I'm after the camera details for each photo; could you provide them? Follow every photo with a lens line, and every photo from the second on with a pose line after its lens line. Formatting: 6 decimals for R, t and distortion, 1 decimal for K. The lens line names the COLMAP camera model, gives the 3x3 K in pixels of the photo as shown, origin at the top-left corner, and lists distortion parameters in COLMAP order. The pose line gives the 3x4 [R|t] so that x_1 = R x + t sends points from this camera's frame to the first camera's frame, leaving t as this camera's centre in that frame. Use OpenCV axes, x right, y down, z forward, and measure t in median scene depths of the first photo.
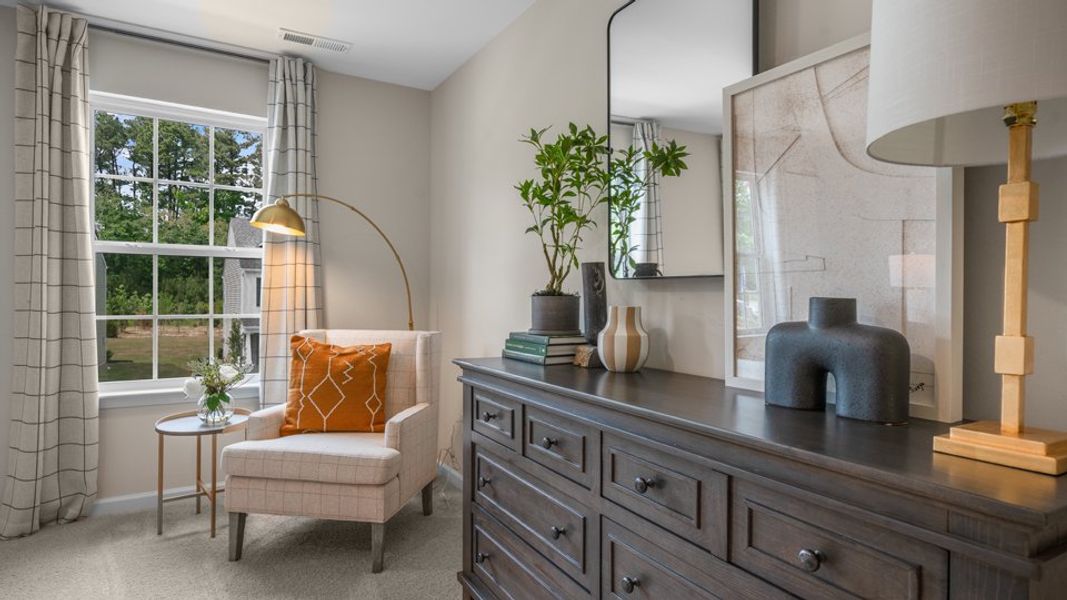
lens RADIAL K [[571.1, 0, 533.5], [0, 571.1, 300.0], [0, 0, 1]] dist [-0.000426, 0.001033]
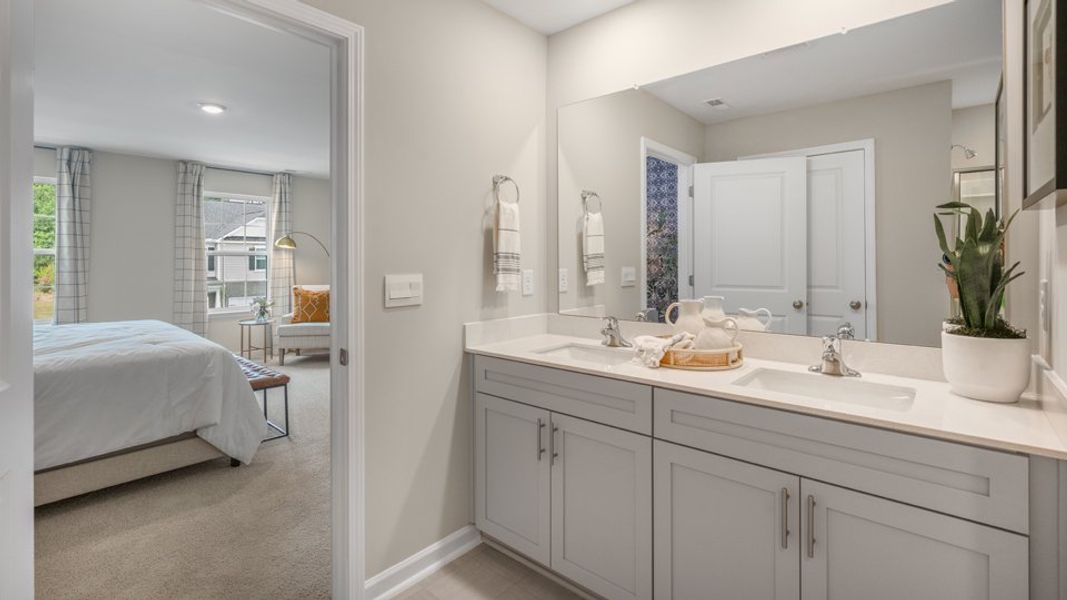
lens RADIAL K [[475.1, 0, 532.9], [0, 475.1, 265.2], [0, 0, 1]] dist [-0.000412, -0.000076]
pose [[0.949034, -0.015147, 0.314808, -0.065467], [0.014473, 0.999885, 0.004479, -0.032859], [-0.314840, 0.000305, 0.949145, -1.420234]]
